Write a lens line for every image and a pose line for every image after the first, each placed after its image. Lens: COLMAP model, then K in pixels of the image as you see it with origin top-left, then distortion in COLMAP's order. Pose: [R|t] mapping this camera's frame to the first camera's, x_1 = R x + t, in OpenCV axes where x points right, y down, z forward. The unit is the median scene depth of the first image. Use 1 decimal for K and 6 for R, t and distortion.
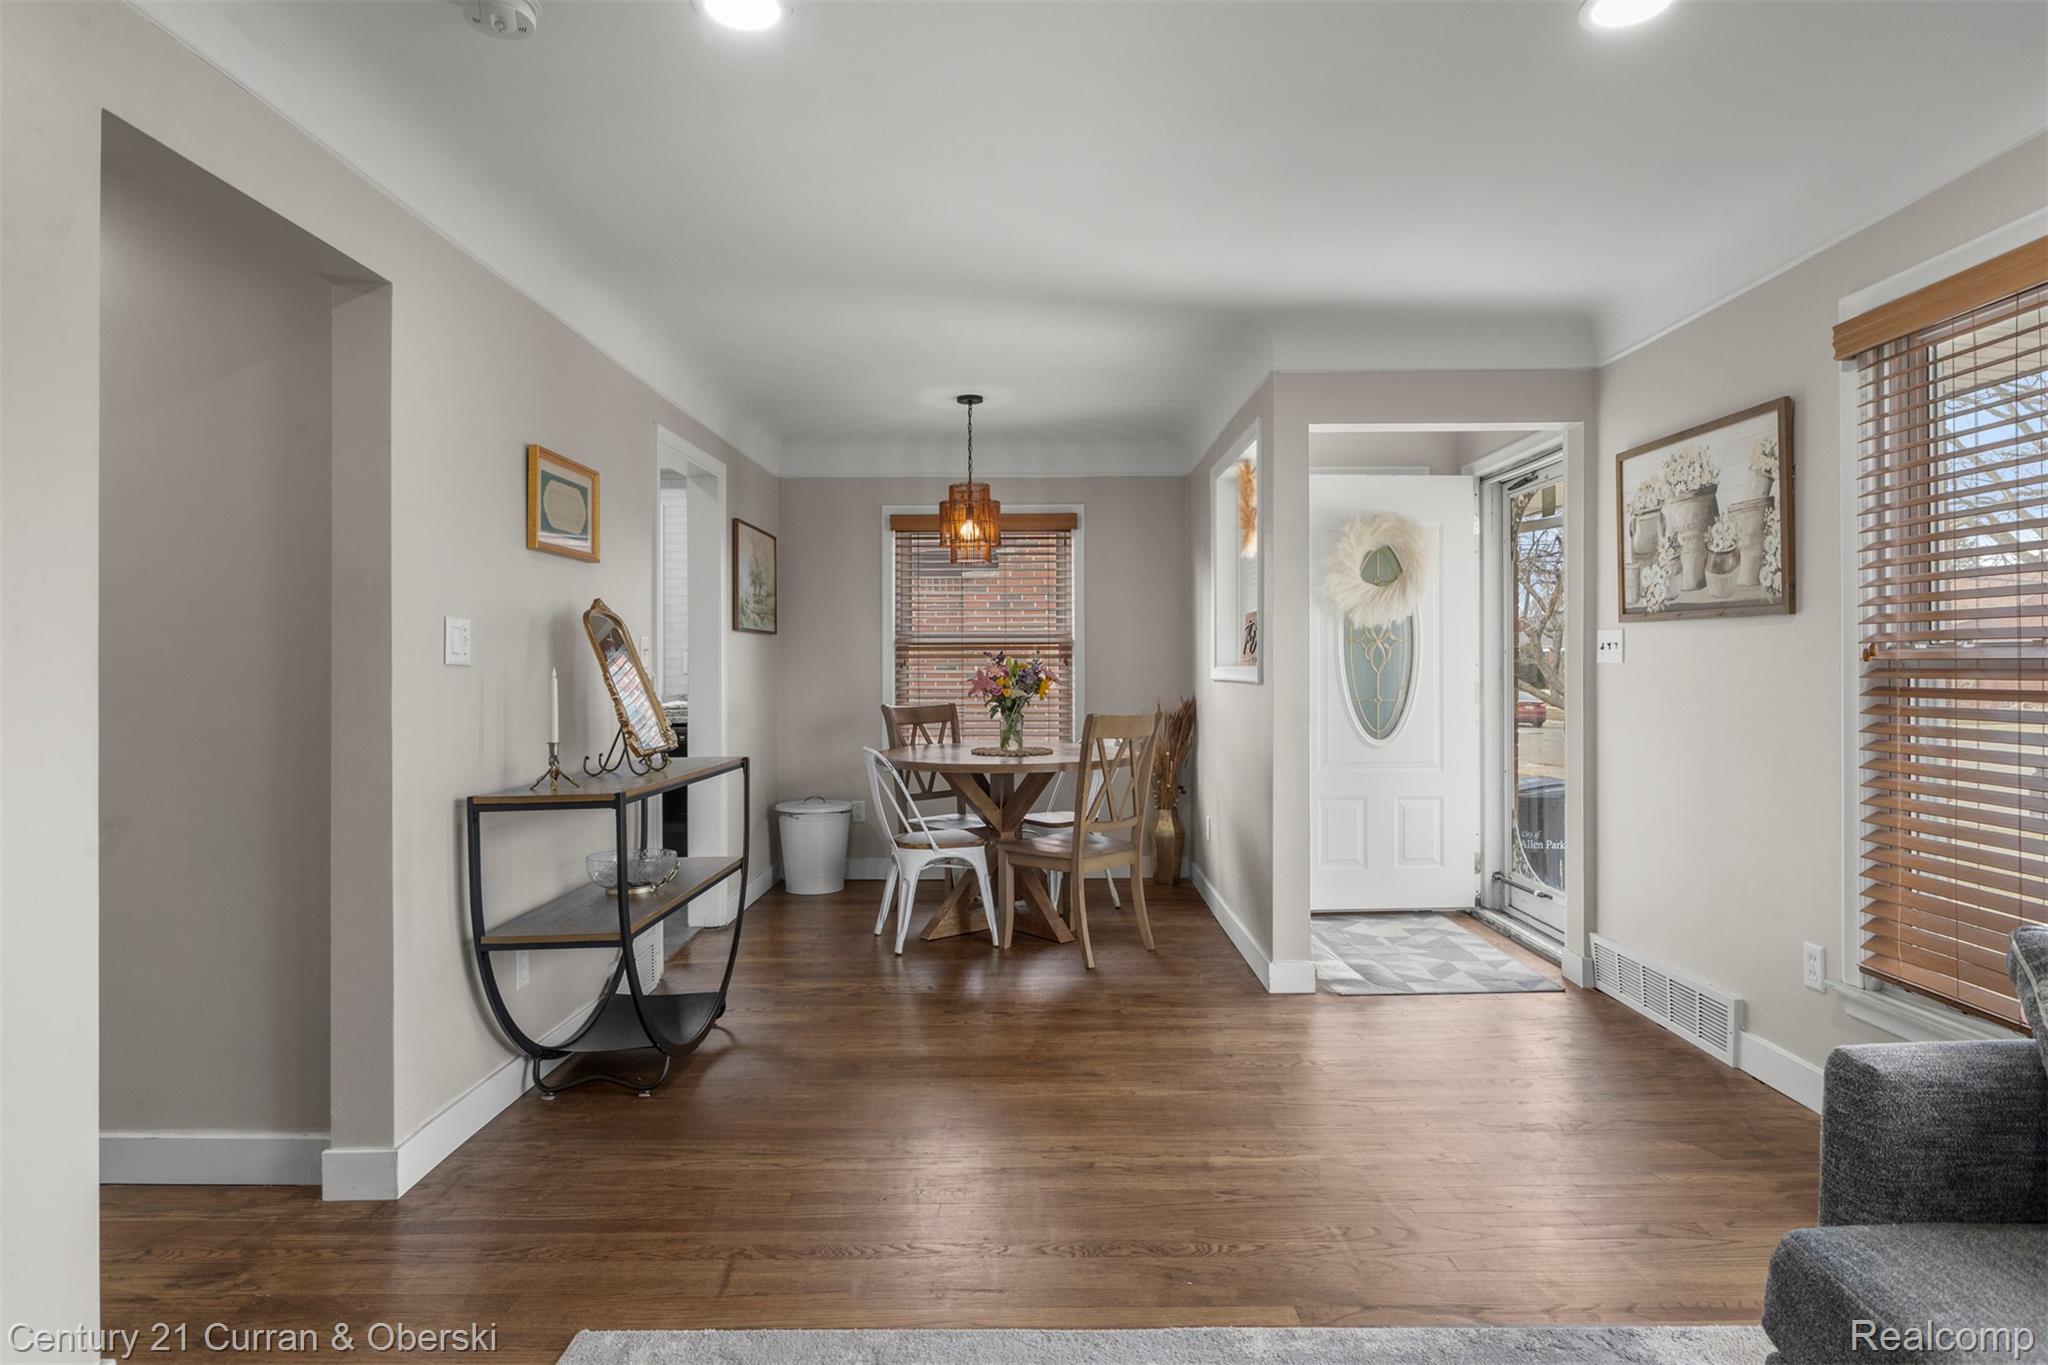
lens RADIAL K [[1096.4, 0, 1035.0], [0, 1096.4, 659.2], [0, 0, 1]] dist [0.000315, 0.000088]
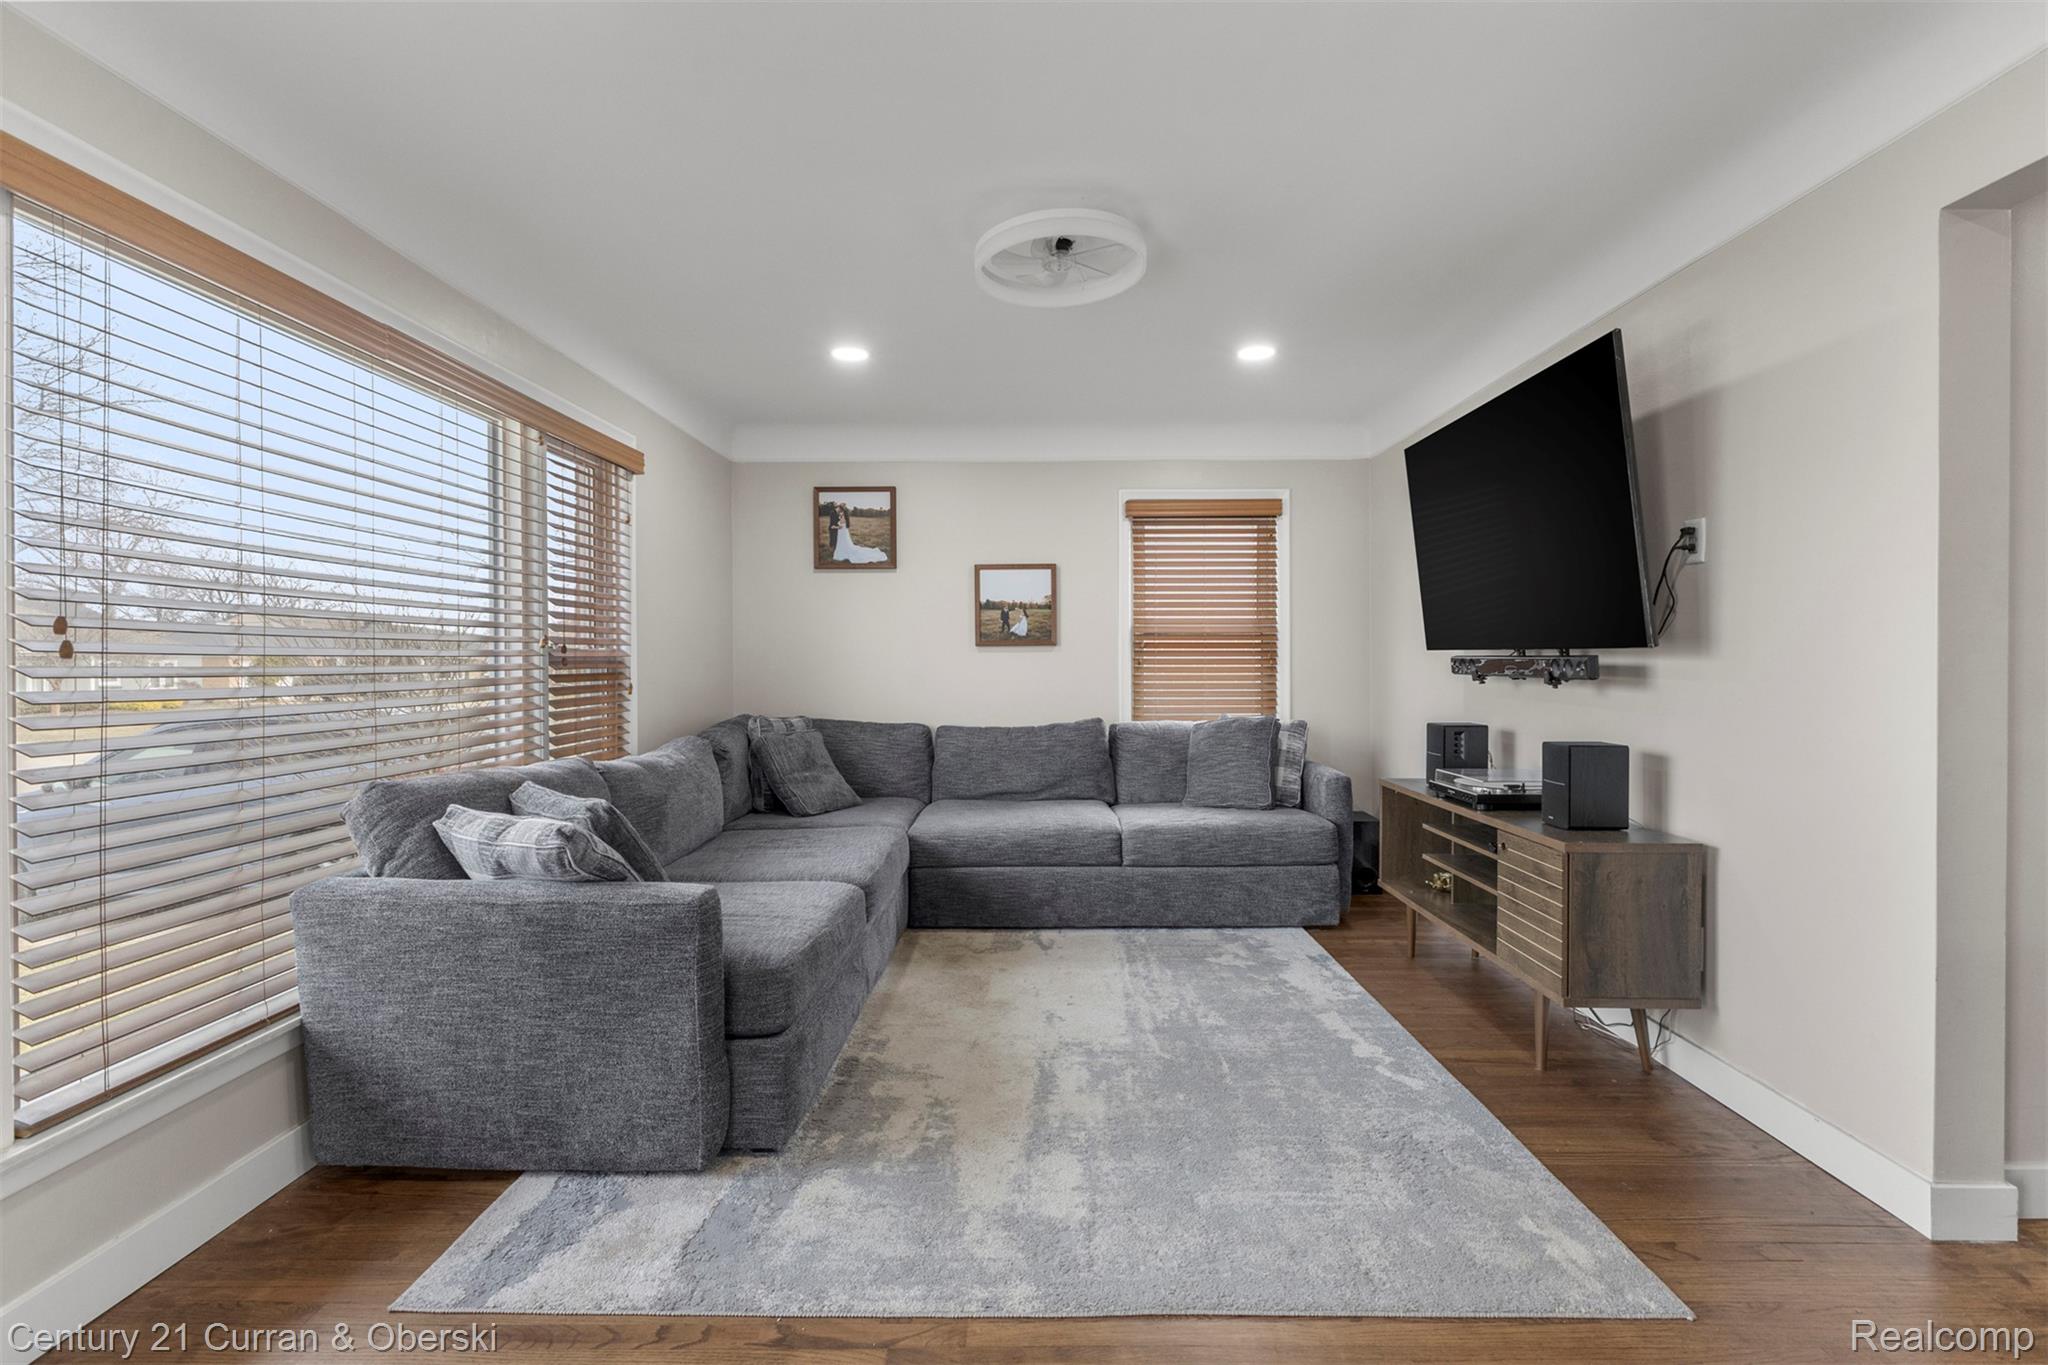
lens RADIAL K [[938.2, 0, 1025.3], [0, 938.2, 669.8], [0, 0, 1]] dist [0.003857, 0.000491]
pose [[-0.999829, 0.008276, 0.016549, 0.063739], [0.008309, 0.999964, 0.001934, 0.007395], [-0.016532, 0.002071, -0.999861, 0.678806]]
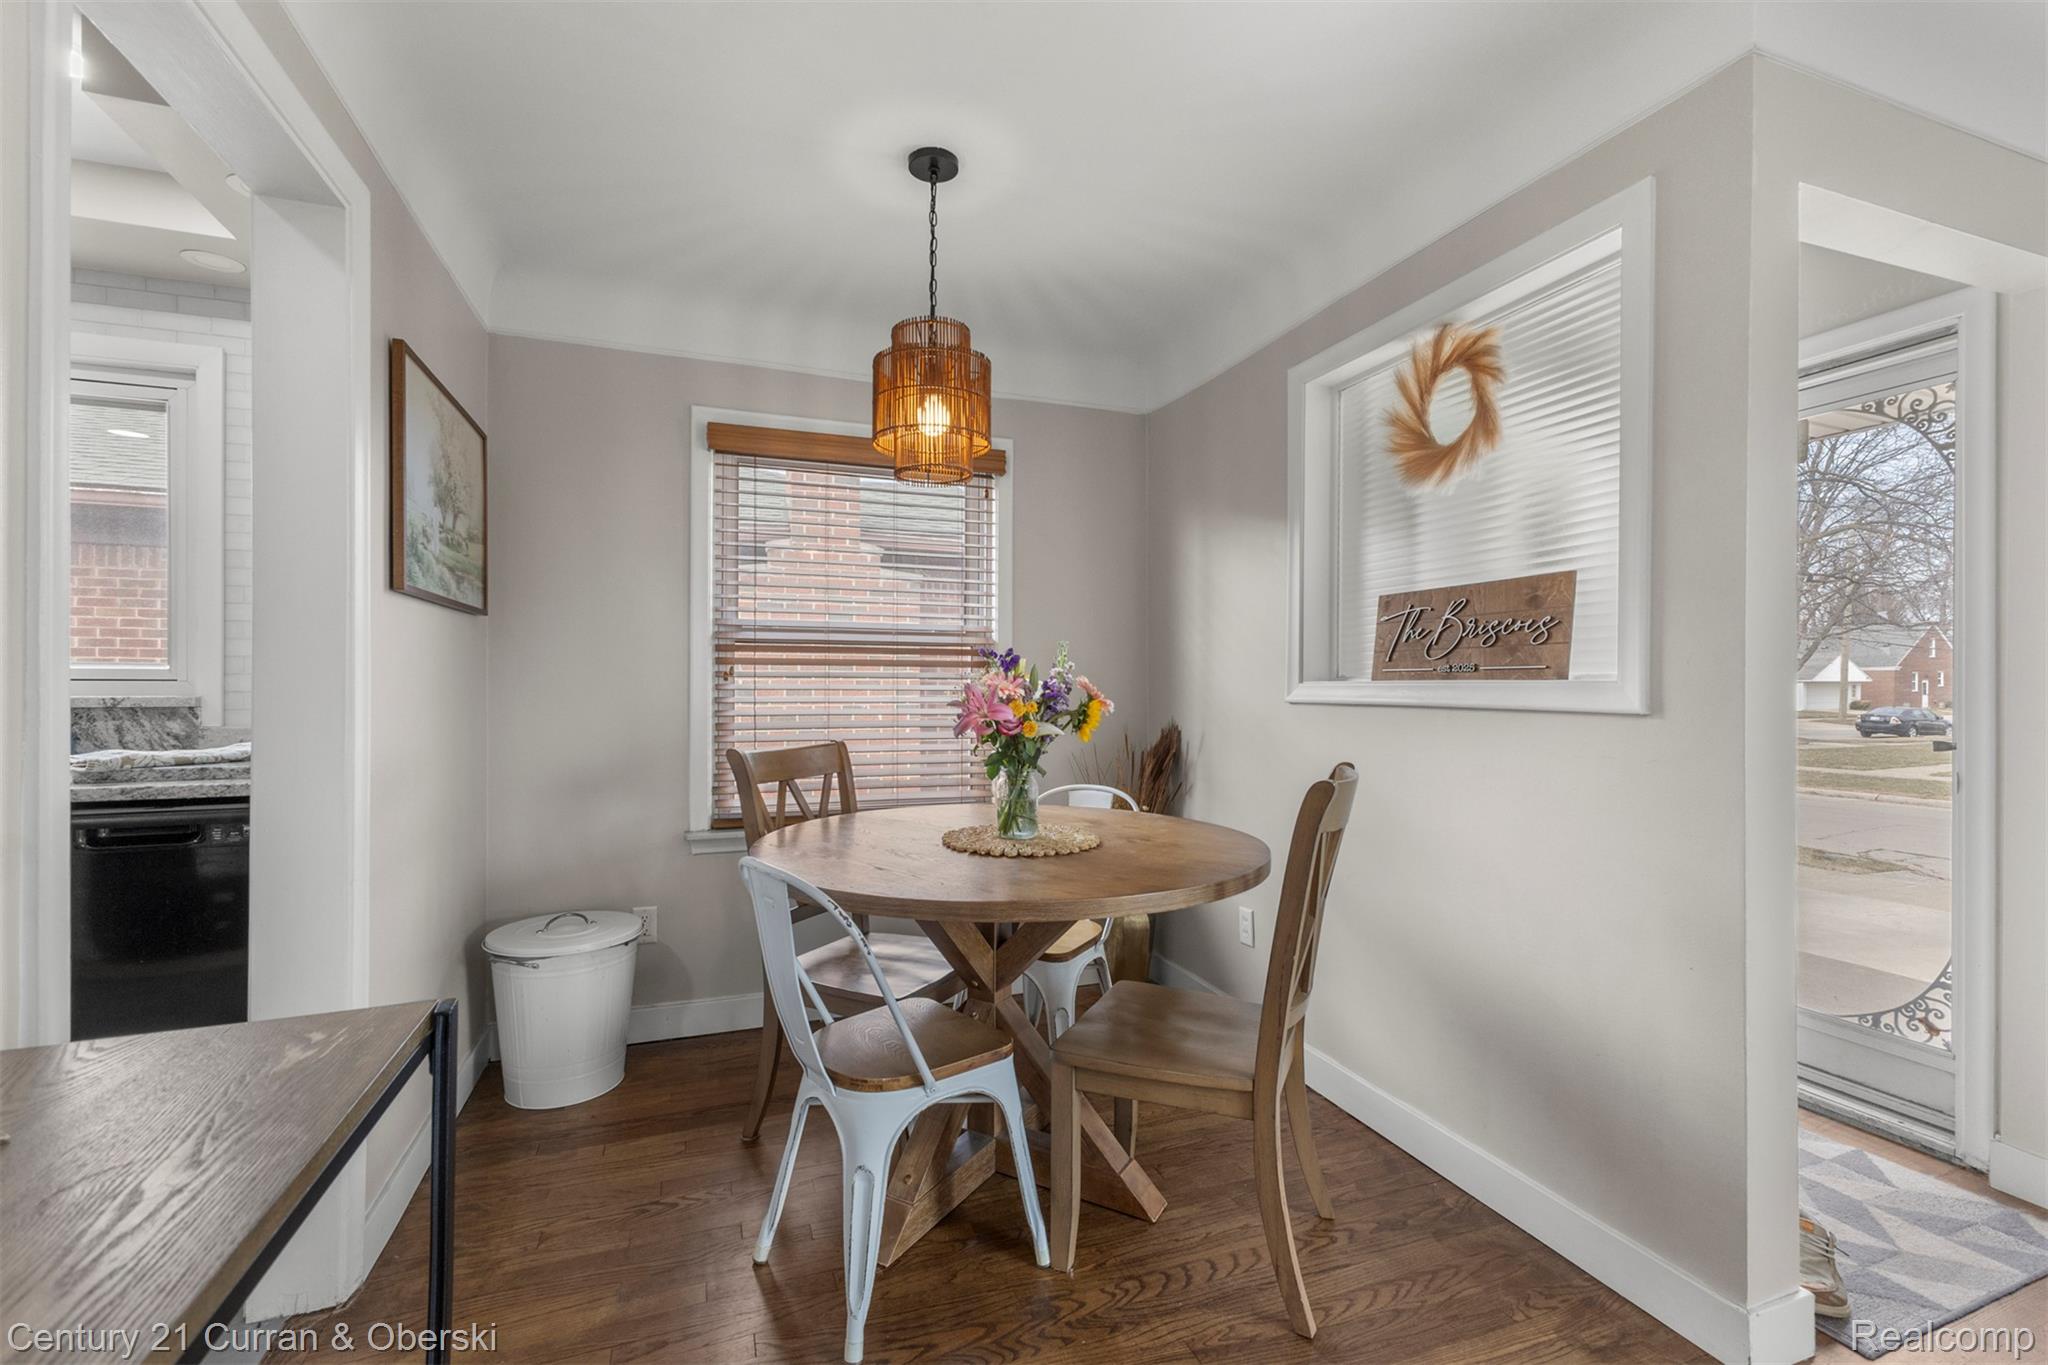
lens RADIAL K [[882.8, 0, 1026.8], [0, 882.8, 683.4], [0, 0, 1]] dist [0.012298, 0.000085]
pose [[0.939230, 0.008020, 0.343195, -0.153881], [-0.009676, 0.999948, 0.003113, 0.007775], [-0.343152, -0.006244, 0.939259, 0.565716]]
